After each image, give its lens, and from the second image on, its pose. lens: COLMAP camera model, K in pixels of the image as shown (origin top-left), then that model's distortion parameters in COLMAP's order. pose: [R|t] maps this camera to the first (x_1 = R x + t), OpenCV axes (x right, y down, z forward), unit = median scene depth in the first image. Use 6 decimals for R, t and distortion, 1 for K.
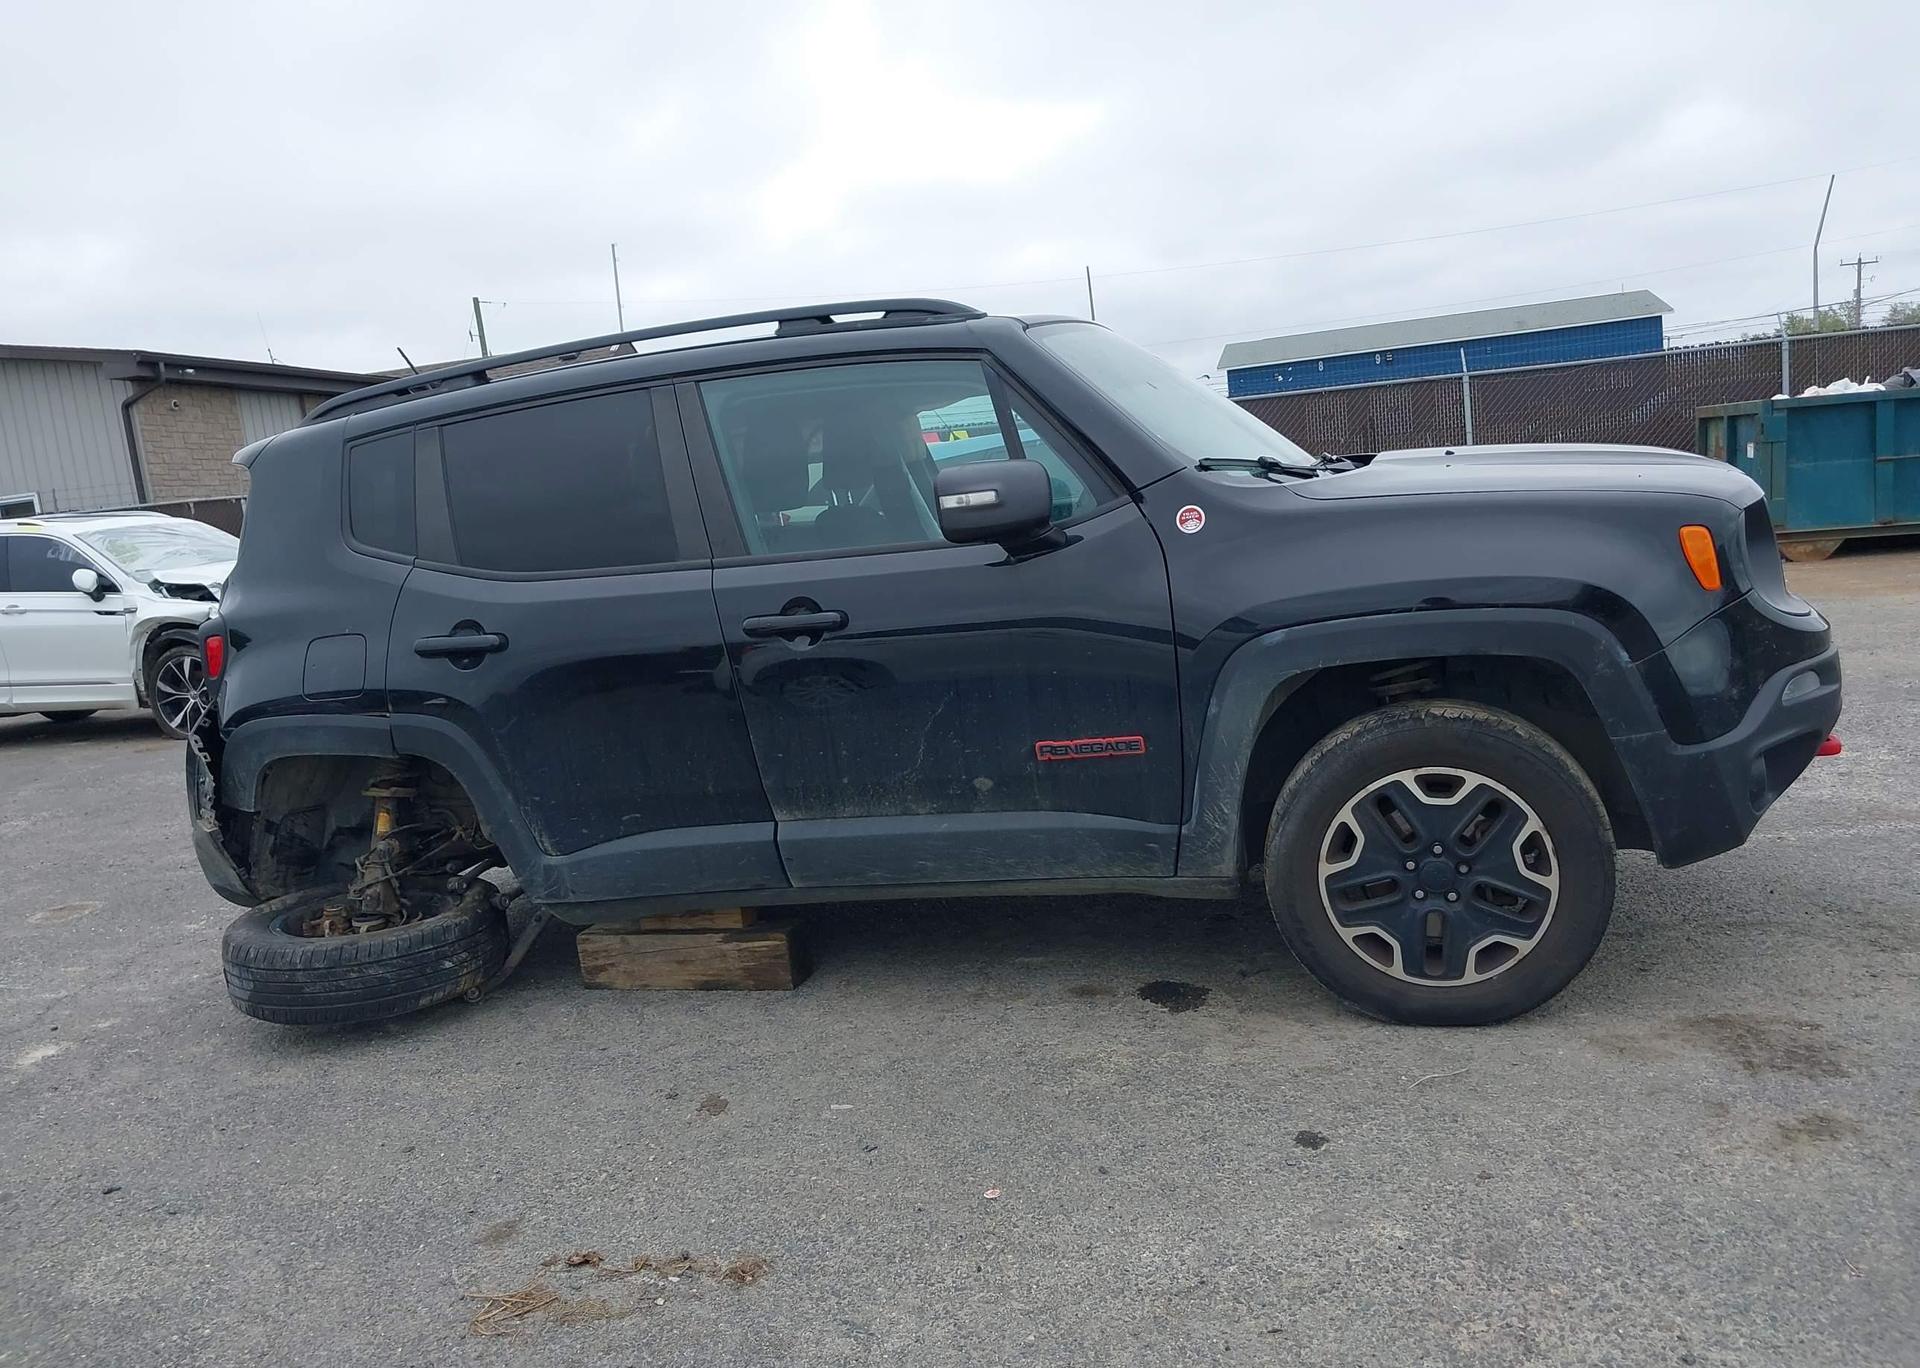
lens RADIAL K [[1515.9, 0, 966.9], [0, 1515.9, 706.5], [0, 0, 1]] dist [0.022962, -0.028466]
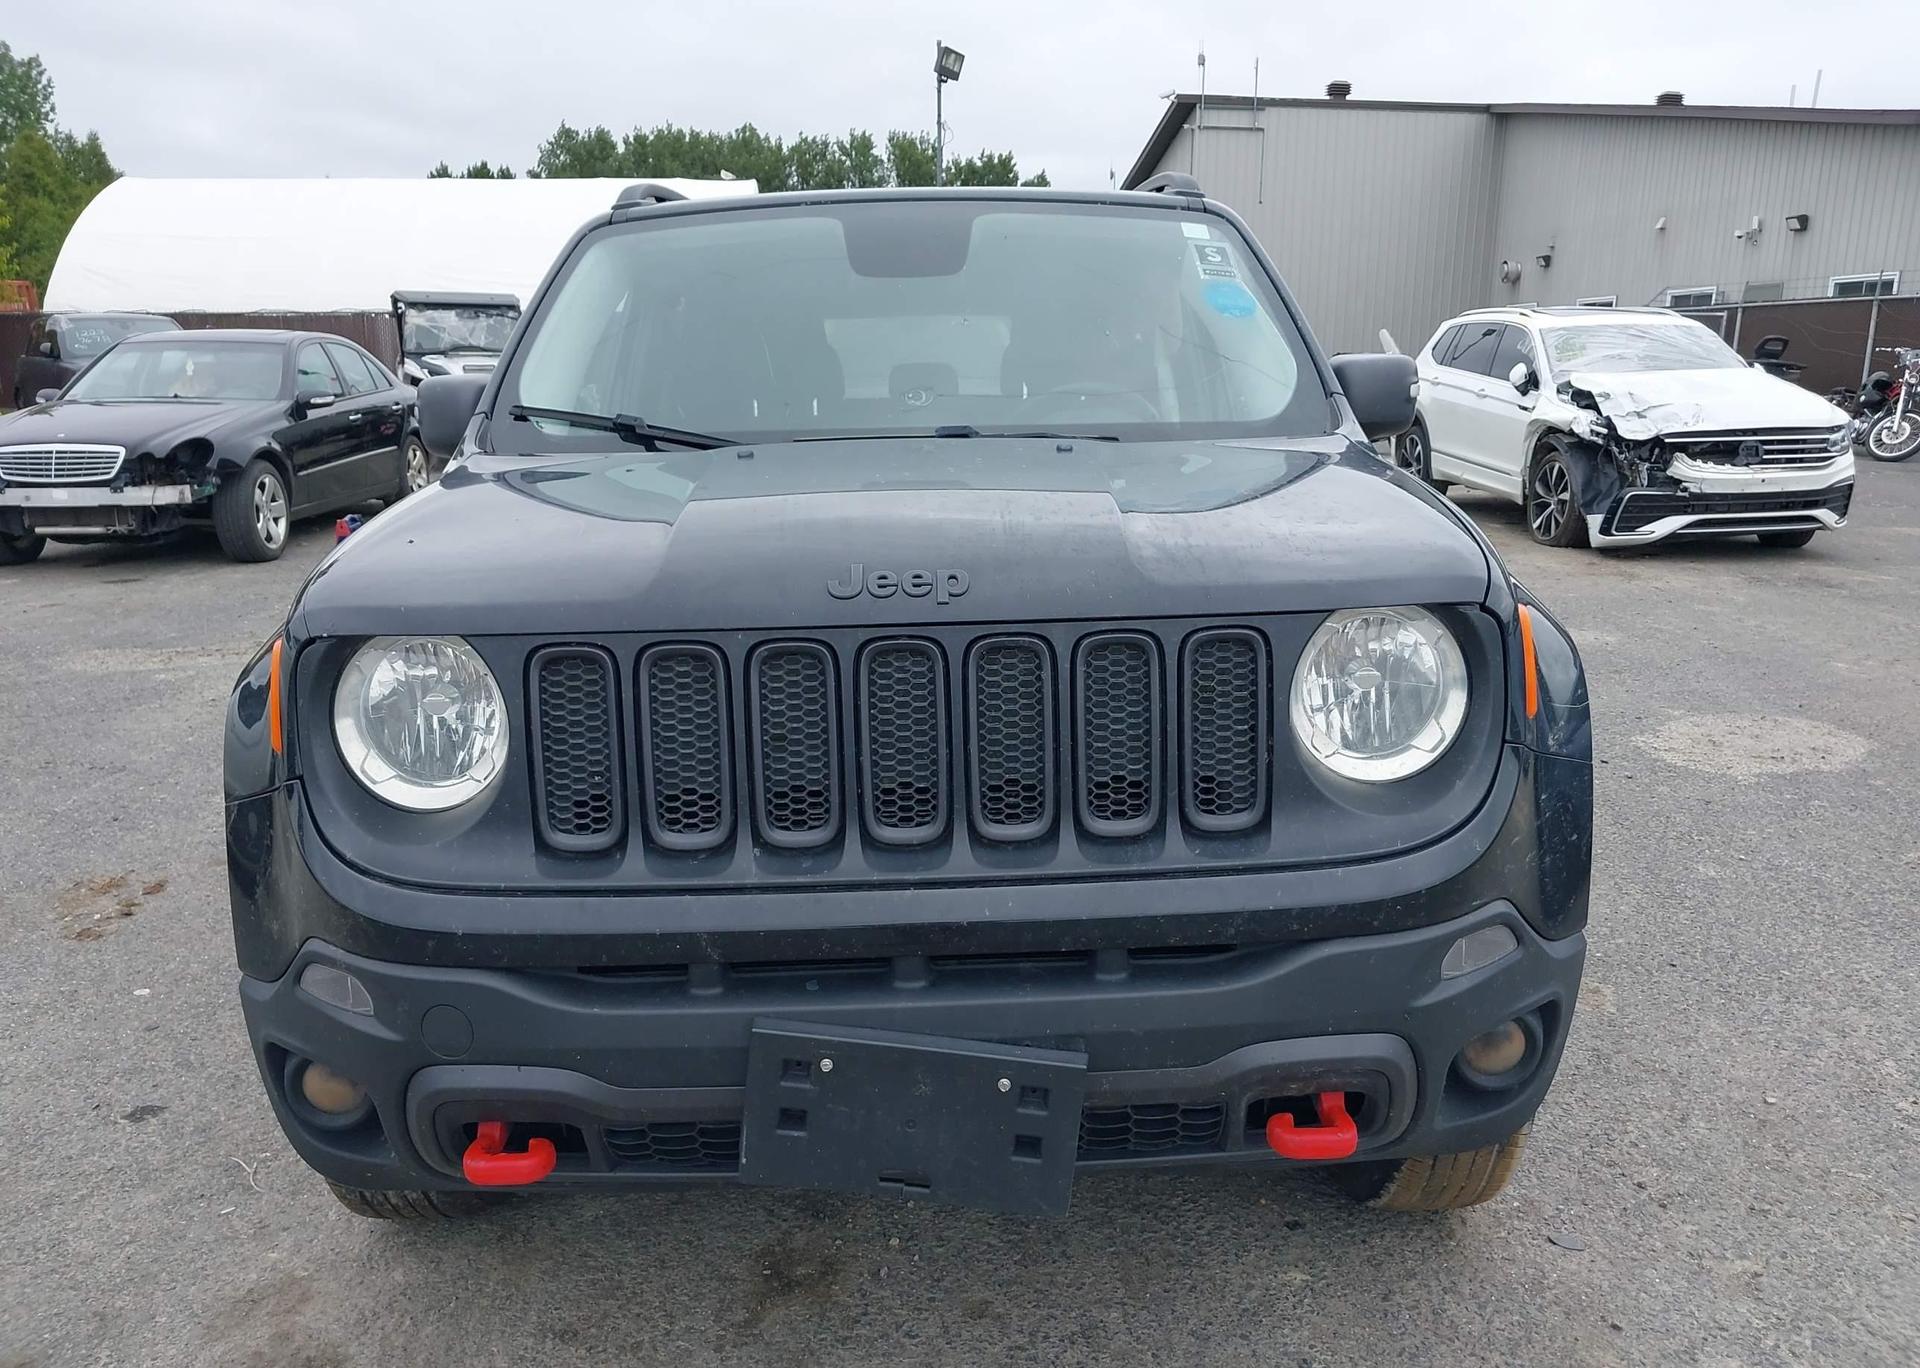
lens RADIAL K [[1515.9, 0, 970.1], [0, 1515.9, 691.7], [0, 0, 1]] dist [0.022962, -0.028466]
pose [[0.308913, 0.305339, -0.900745, 0.931610], [-0.171436, 0.949429, 0.263048, -0.253336], [0.935512, 0.073161, 0.345637, 0.887947]]
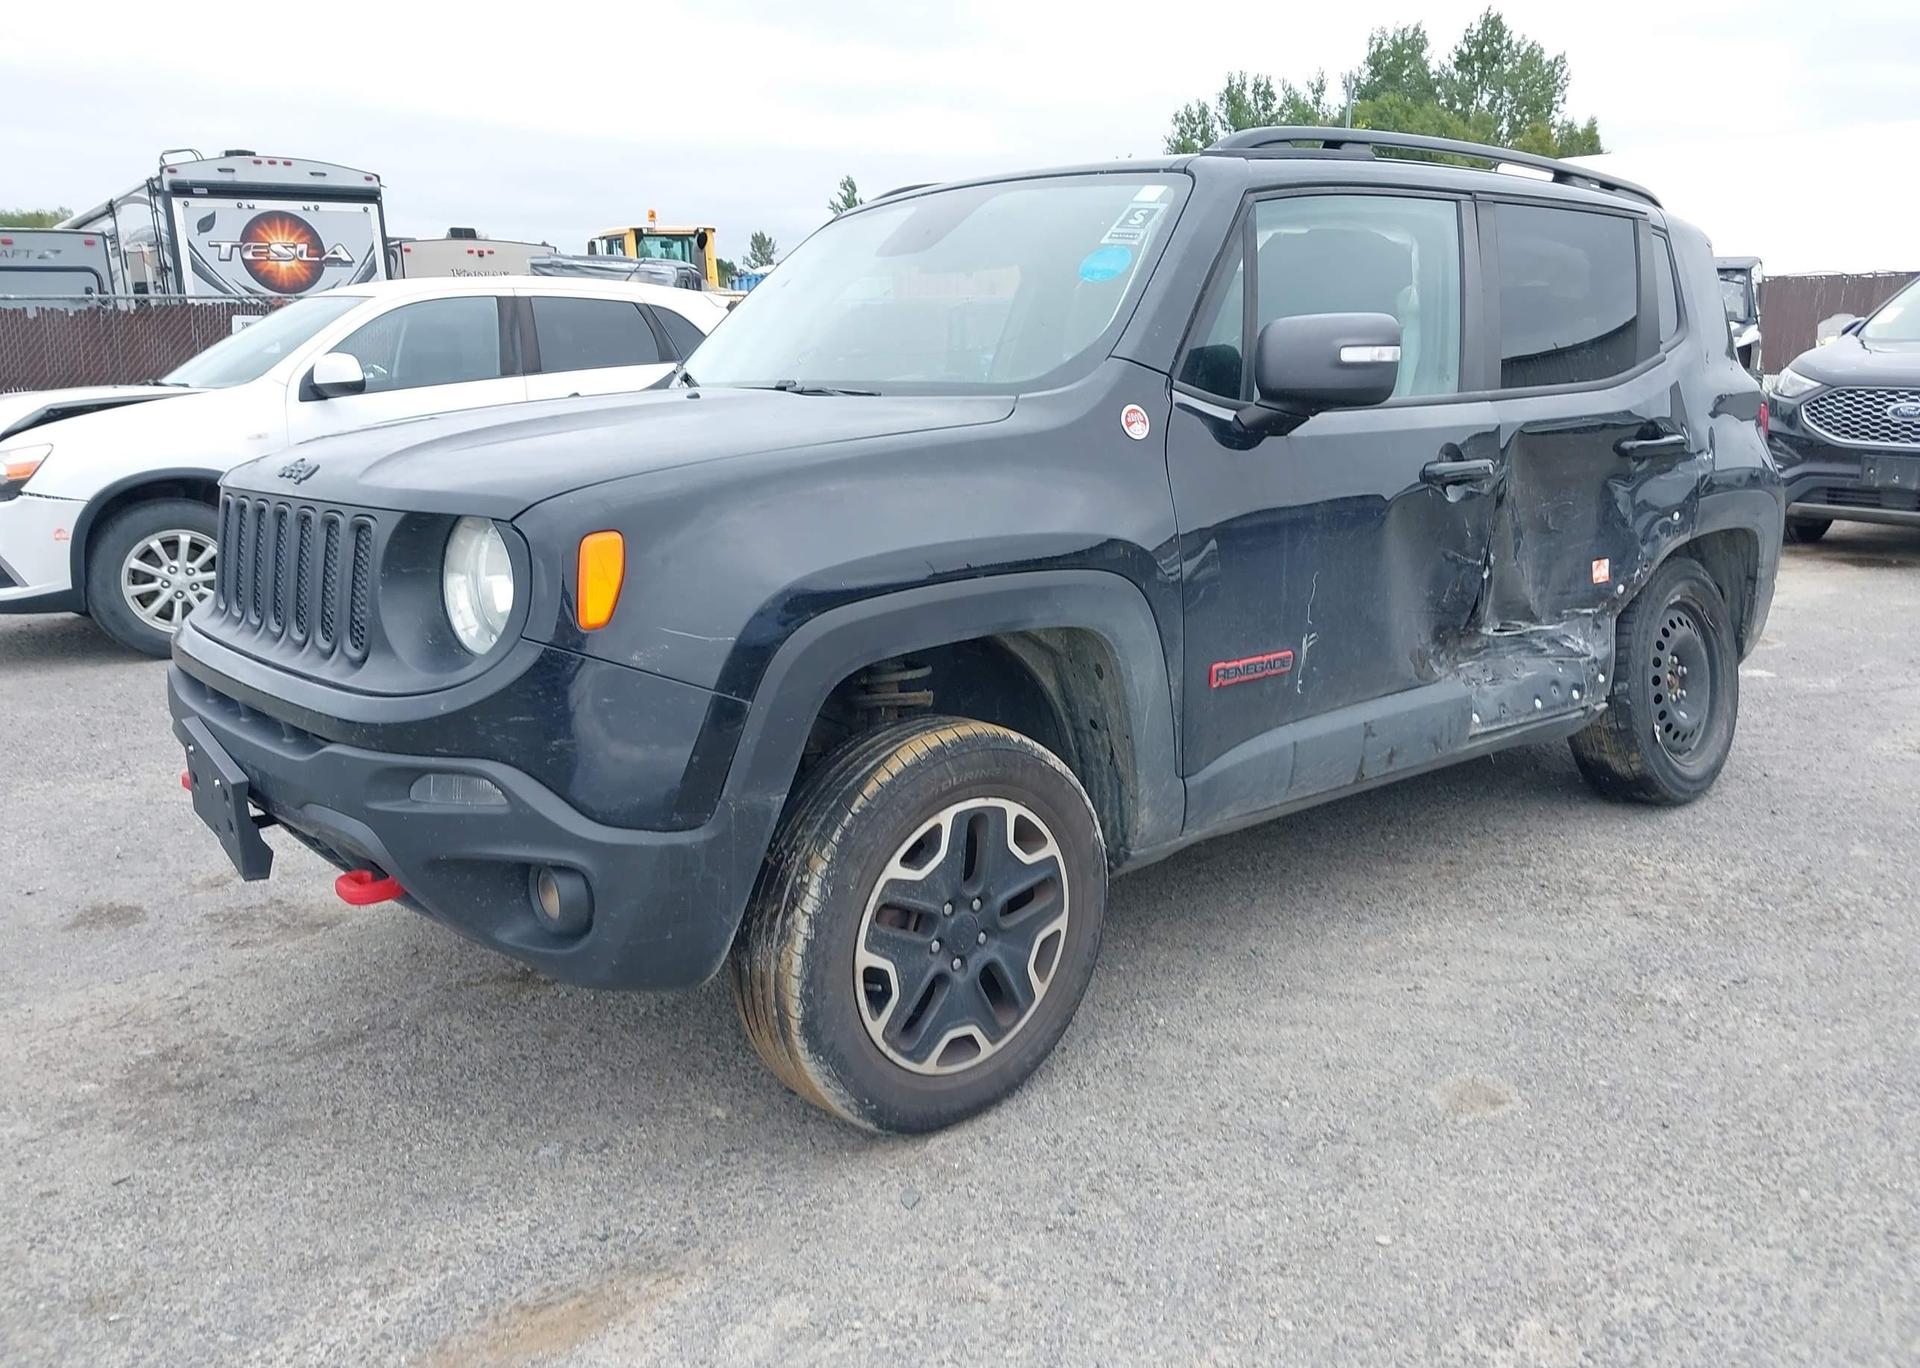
lens RADIAL K [[1515.9, 0, 983.3], [0, 1515.9, 698.1], [0, 0, 1]] dist [0.022962, -0.028466]
pose [[-0.530816, 0.302398, -0.791701, 0.934908], [-0.053340, 0.920401, 0.387320, -0.358697], [0.845807, 0.247825, -0.472433, 1.659729]]
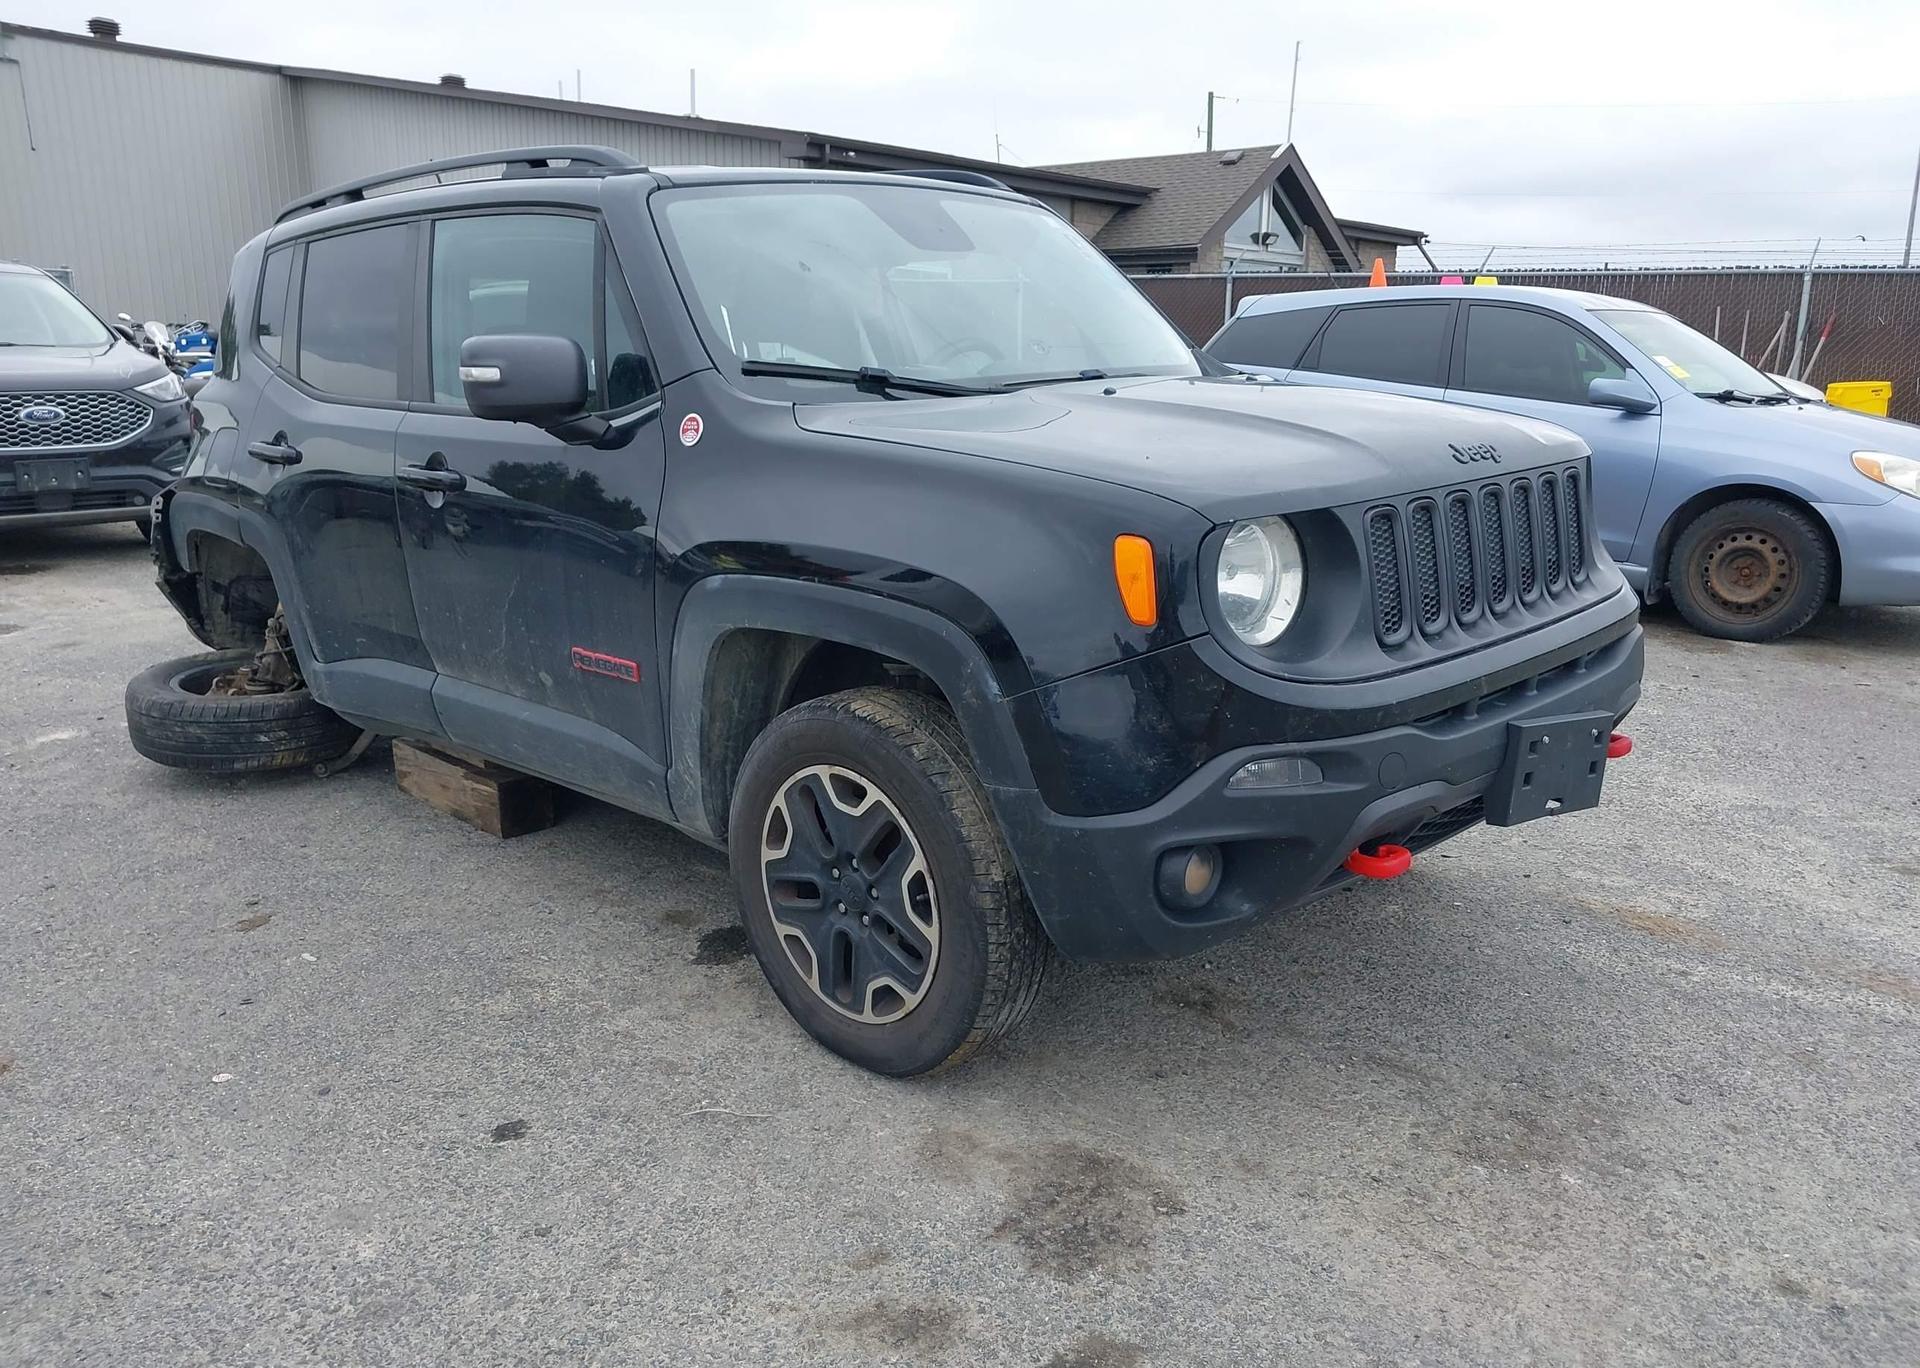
lens RADIAL K [[1515.9, 0, 982.1], [0, 1515.9, 722.9], [0, 0, 1]] dist [0.022962, -0.028466]
pose [[0.884308, 0.215919, -0.413979, 0.626745], [-0.160893, 0.973261, 0.163938, -0.117130], [0.438307, -0.078365, 0.895402, 0.251985]]
